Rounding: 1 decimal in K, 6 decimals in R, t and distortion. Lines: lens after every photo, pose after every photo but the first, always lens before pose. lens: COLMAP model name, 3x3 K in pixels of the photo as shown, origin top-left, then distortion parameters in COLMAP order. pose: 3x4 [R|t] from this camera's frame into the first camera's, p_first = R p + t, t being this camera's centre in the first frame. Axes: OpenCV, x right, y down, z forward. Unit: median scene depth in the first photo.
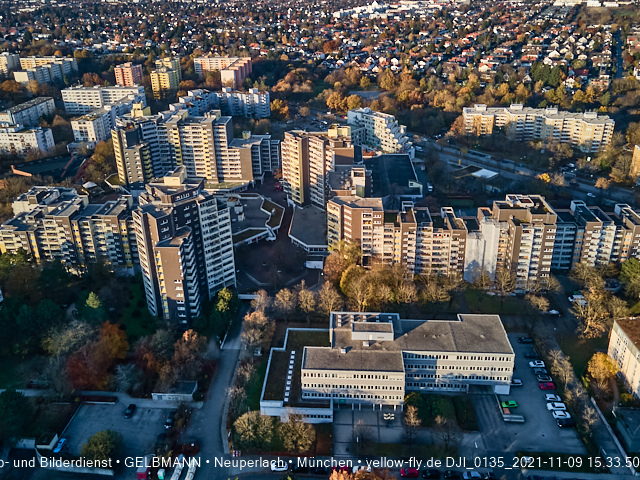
lens RADIAL K [[483.9, 0, 317.5], [0, 483.9, 151.3], [0, 0, 1]] dist [0.032940, 0.004005]
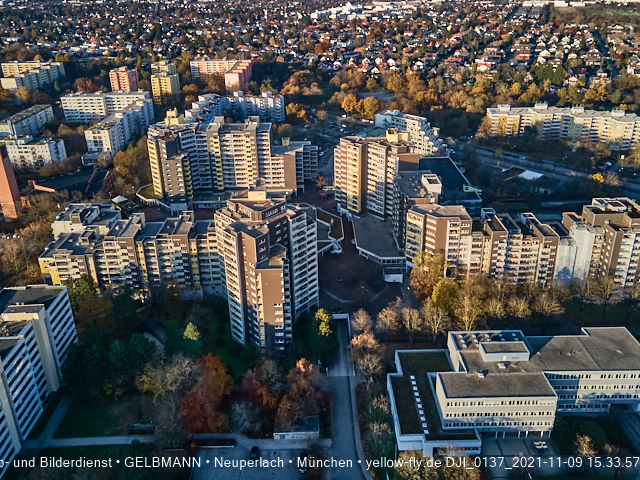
lens RADIAL K [[483.9, 0, 317.5], [0, 483.9, 151.3], [0, 0, 1]] dist [0.032940, 0.004005]
pose [[0.996992, -0.025030, 0.073349, -0.200286], [0.025179, 0.999682, -0.001109, -0.015374], [-0.073298, 0.002953, 0.997306, 0.056858]]
